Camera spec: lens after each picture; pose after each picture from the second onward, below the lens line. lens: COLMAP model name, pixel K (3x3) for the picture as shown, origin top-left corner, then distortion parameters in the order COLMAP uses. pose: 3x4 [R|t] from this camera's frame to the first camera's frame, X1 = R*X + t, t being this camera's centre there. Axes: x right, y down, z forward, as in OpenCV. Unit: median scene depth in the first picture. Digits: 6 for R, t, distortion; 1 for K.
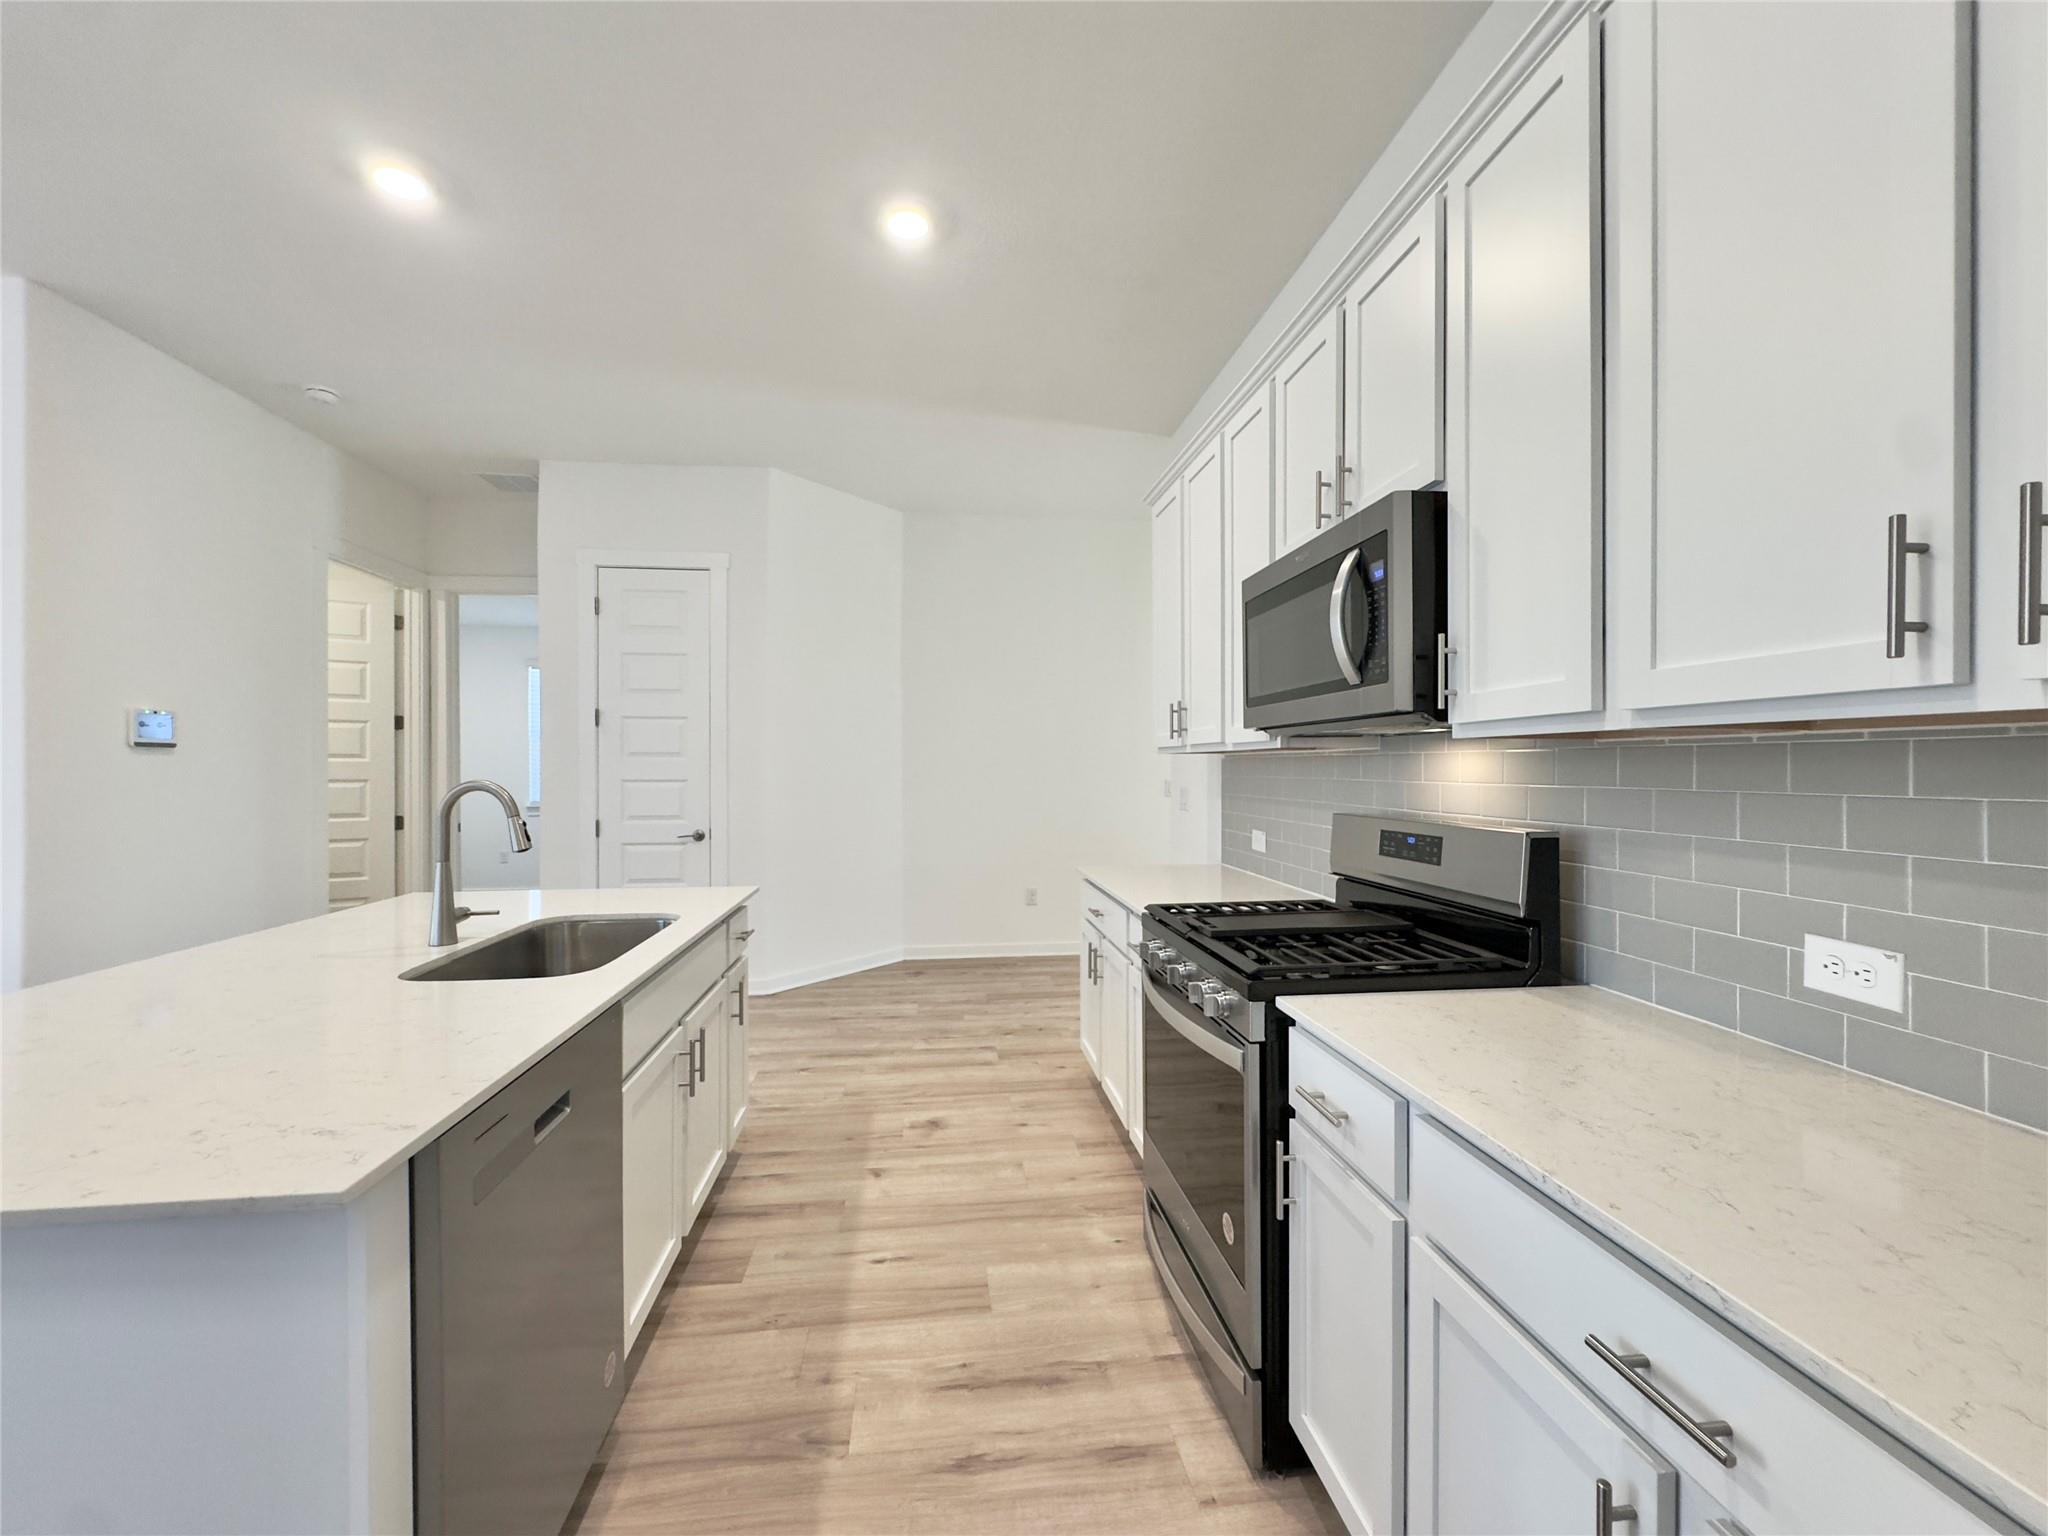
lens RADIAL K [[822.0, 0, 1028.1], [0, 822.0, 768.0], [0, 0, 1]] dist [-0.002460, -0.000262]
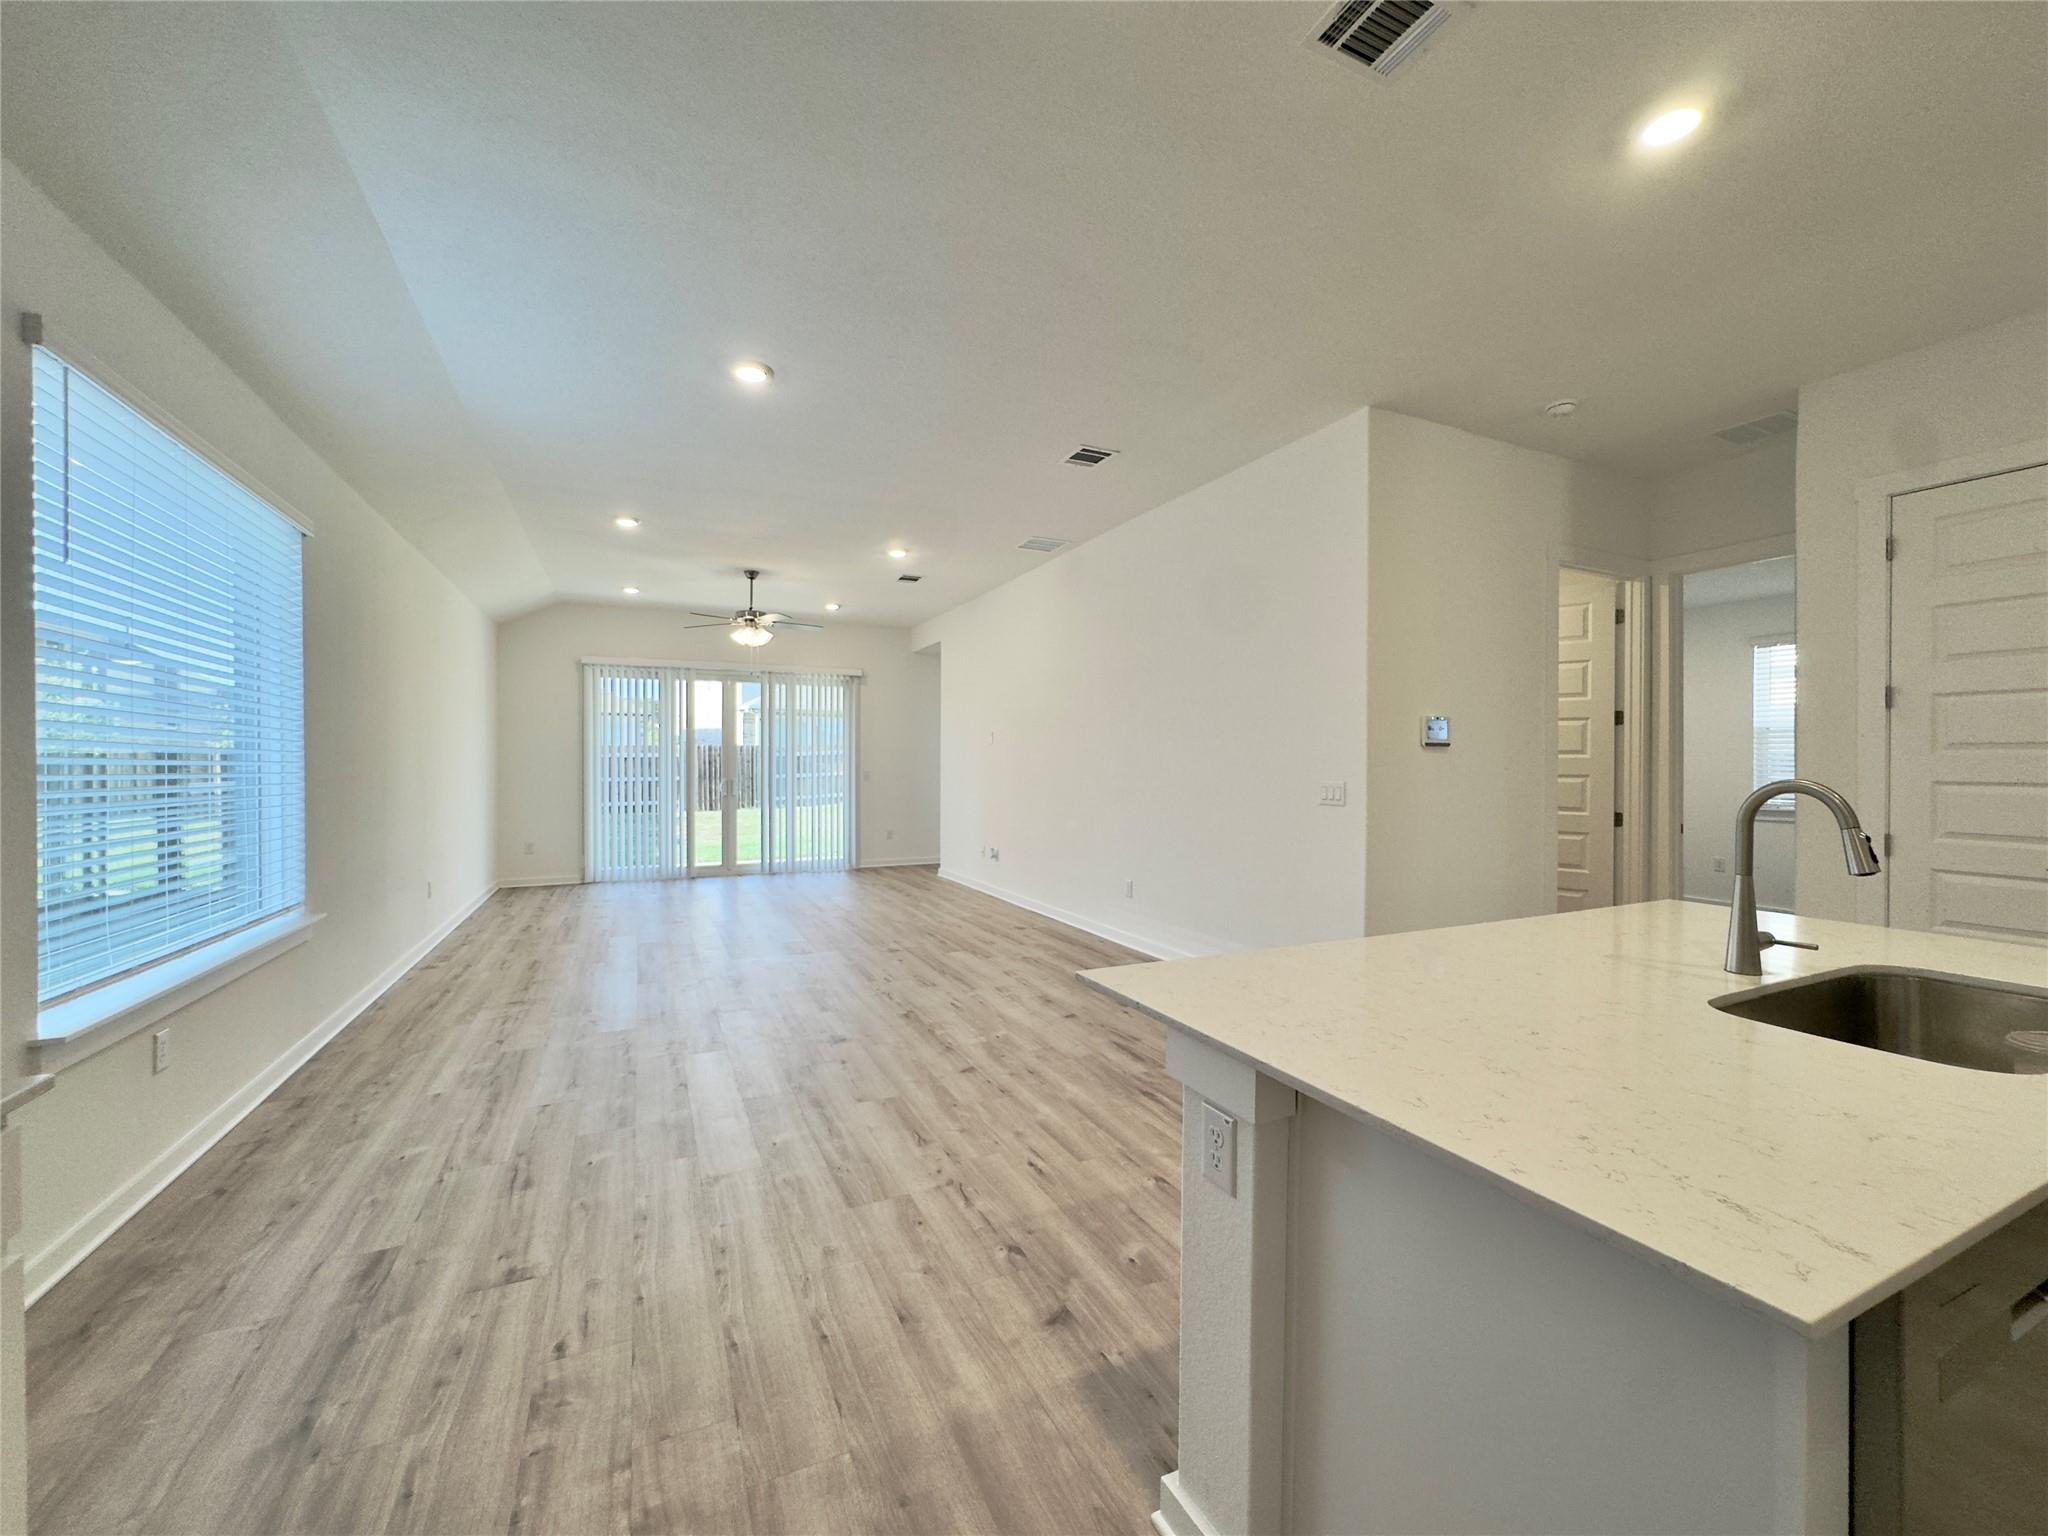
lens RADIAL K [[817.4, 0, 1025.5], [0, 817.4, 768.8], [0, 0, 1]] dist [-0.002064, -0.000170]
pose [[0.314387, 0.009228, -0.949250, -0.120782], [-0.003432, 0.999957, 0.008584, 0.000150], [0.949289, 0.000559, 0.314405, 0.025600]]
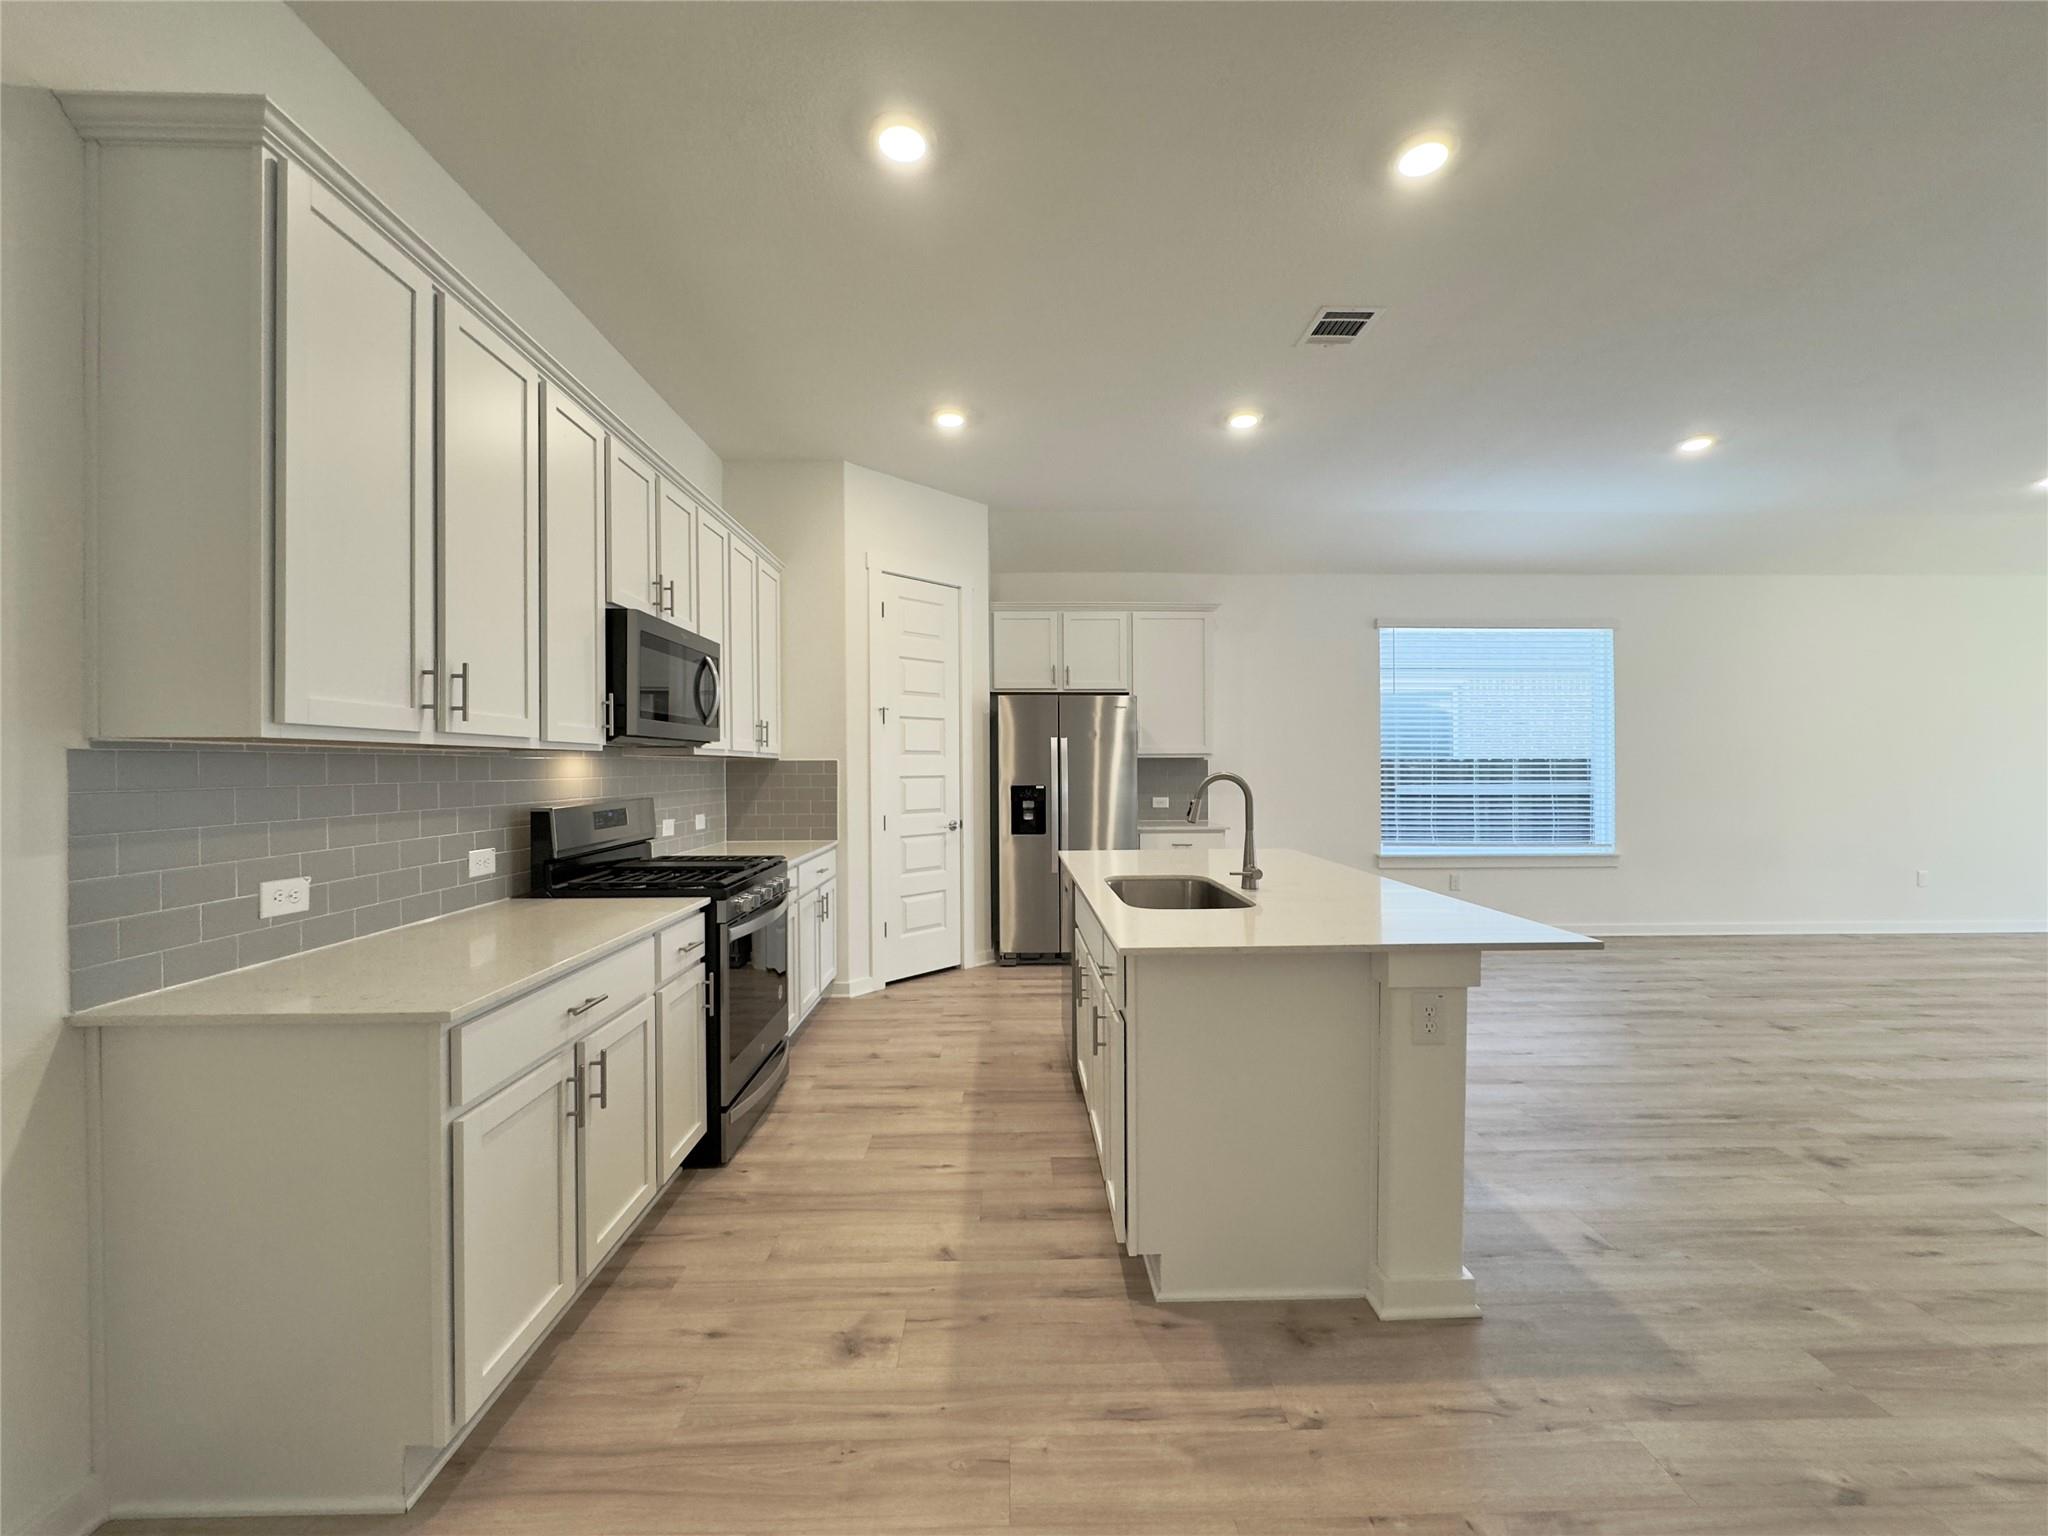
lens RADIAL K [[815.0, 0, 1022.3], [0, 815.0, 770.1], [0, 0, 1]] dist [-0.003405, -0.000178]
pose [[-0.994325, 0.006845, 0.106161, -0.388837], [0.007573, 0.999950, 0.006457, 0.000047], [-0.106111, 0.007224, -0.994328, 1.995126]]
